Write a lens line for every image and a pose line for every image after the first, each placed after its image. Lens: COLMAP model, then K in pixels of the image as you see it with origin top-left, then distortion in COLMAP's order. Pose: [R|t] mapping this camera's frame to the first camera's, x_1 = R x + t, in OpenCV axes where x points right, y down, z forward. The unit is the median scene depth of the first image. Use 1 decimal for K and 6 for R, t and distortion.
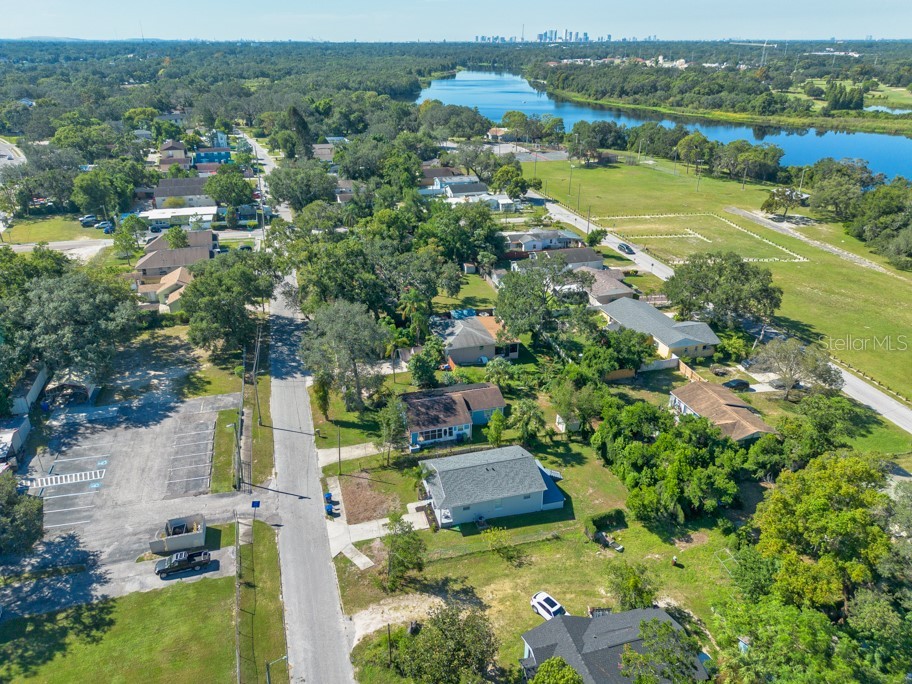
lens RADIAL K [[659.5, 0, 456.0], [0, 659.5, 342.0], [0, 0, 1]] dist [0.056819, -0.003327]
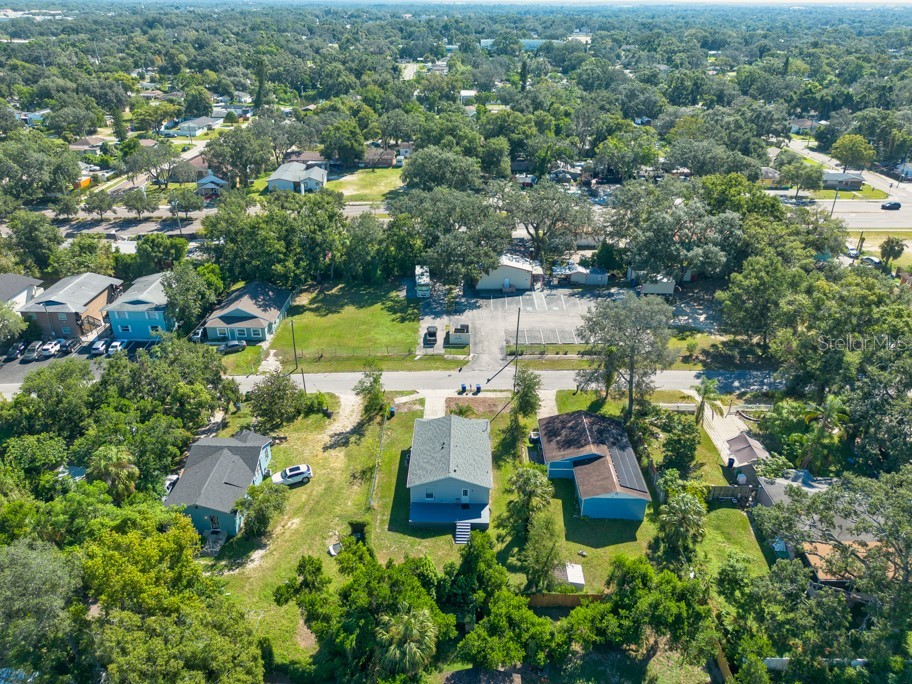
lens RADIAL K [[659.5, 0, 456.0], [0, 659.5, 342.0], [0, 0, 1]] dist [0.056819, -0.003327]
pose [[-0.289012, 0.433660, -0.853470, 0.889713], [-0.406681, 0.751457, 0.519541, -0.477258], [0.866650, 0.497244, -0.040819, 1.073165]]
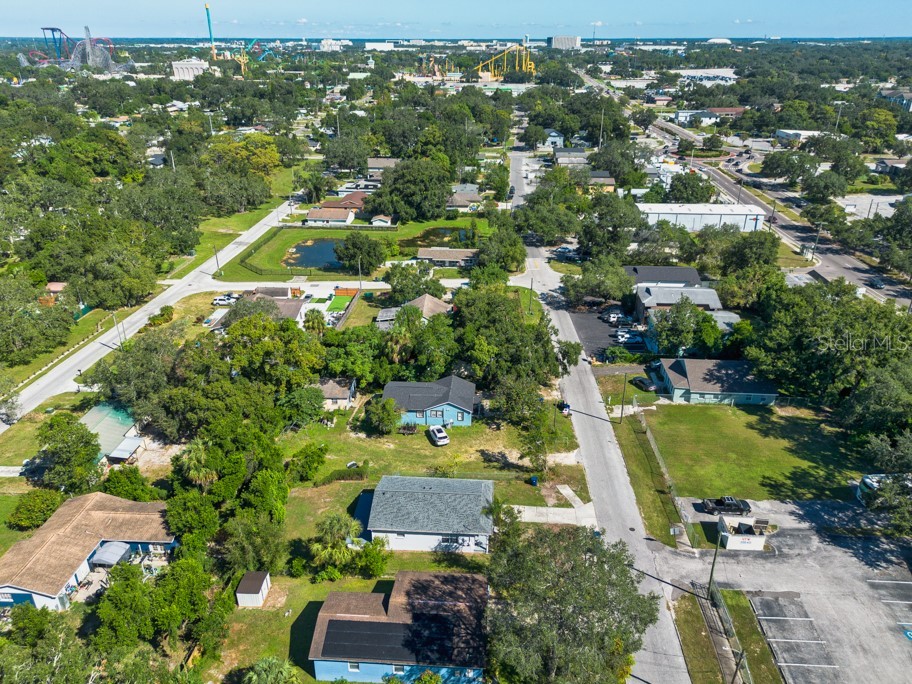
lens RADIAL K [[659.5, 0, 456.0], [0, 659.5, 342.0], [0, 0, 1]] dist [0.056819, -0.003327]
pose [[-0.938967, -0.144011, 0.312413, -0.279527], [0.142637, 0.663431, 0.734517, -0.703688], [-0.313042, 0.734248, -0.602398, 1.540558]]
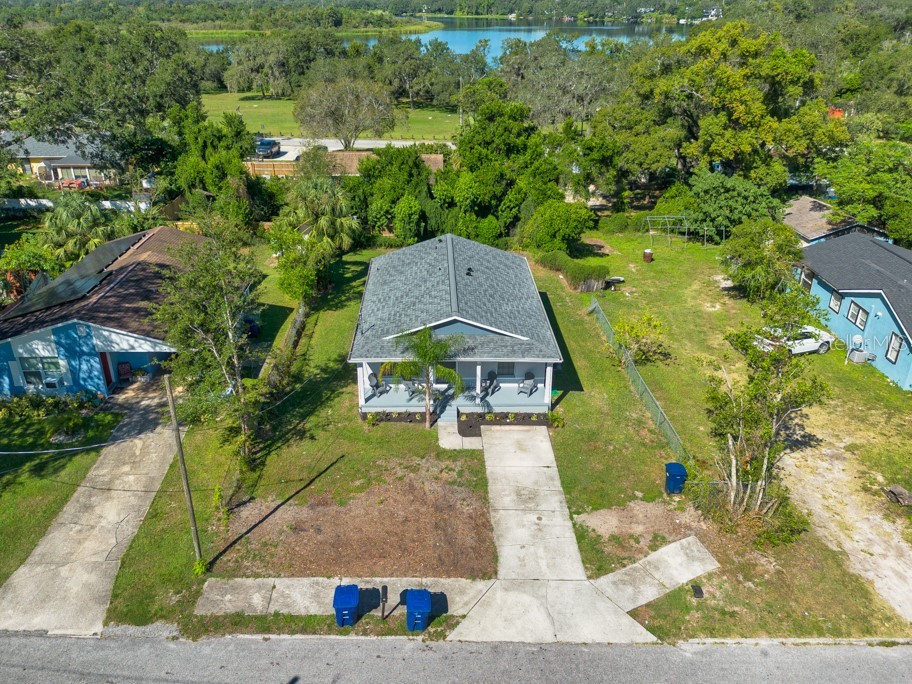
lens RADIAL K [[697.6, 0, 431.0], [0, 697.6, 310.5], [0, 0, 1]] dist [0.032608, -0.001616]
pose [[0.274793, -0.392730, 0.877640, -0.412105], [0.409962, 0.873507, 0.262520, 0.089564], [-0.869724, 0.287660, 0.401037, 0.920993]]
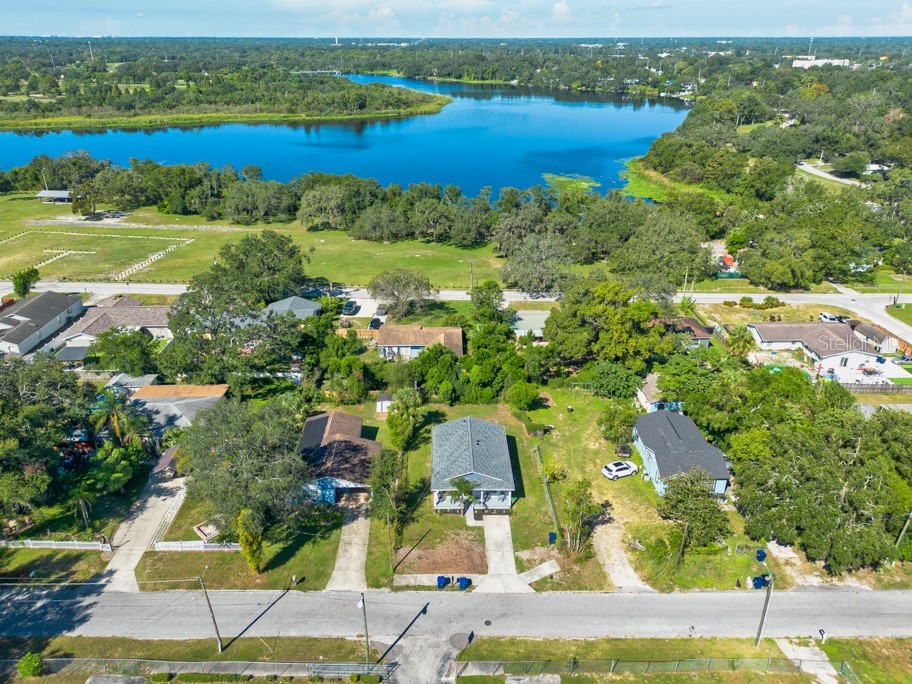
lens RADIAL K [[659.5, 0, 456.0], [0, 659.5, 342.0], [0, 0, 1]] dist [0.056819, -0.003327]
pose [[0.252157, -0.406877, 0.877991, -0.867784], [0.400929, 0.869699, 0.287889, -0.276409], [-0.880723, 0.279419, 0.382429, 0.649984]]
